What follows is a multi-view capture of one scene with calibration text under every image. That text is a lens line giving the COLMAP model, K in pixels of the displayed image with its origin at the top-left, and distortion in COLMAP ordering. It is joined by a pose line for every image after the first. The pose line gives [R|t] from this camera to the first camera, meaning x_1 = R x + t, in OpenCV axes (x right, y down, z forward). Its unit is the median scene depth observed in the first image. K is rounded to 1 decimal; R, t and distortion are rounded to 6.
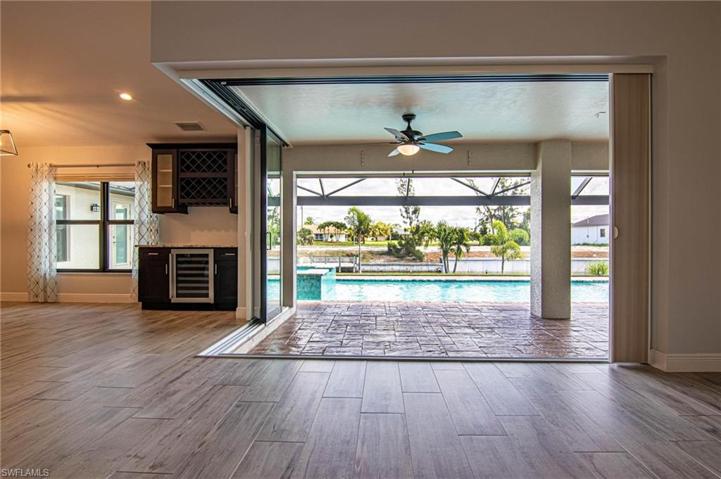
lens RADIAL K [[374.5, 0, 360.5], [0, 374.5, 239.5], [0, 0, 1]] dist [-0.002328, -0.000265]
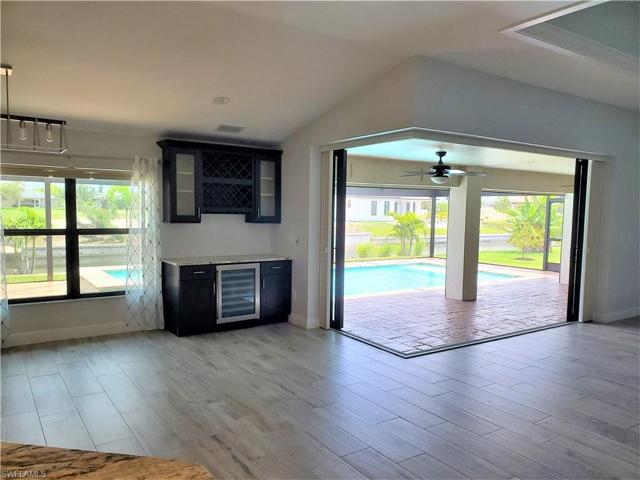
lens RADIAL K [[504.5, 0, 320.0], [0, 504.5, 240.0], [0, 0, 1]] dist [0.012839, 0.001675]
pose [[0.814823, -0.026133, 0.579121, -0.980783], [-0.006717, 0.998491, 0.054507, -0.101214], [-0.579671, -0.048304, 0.813417, -0.132175]]
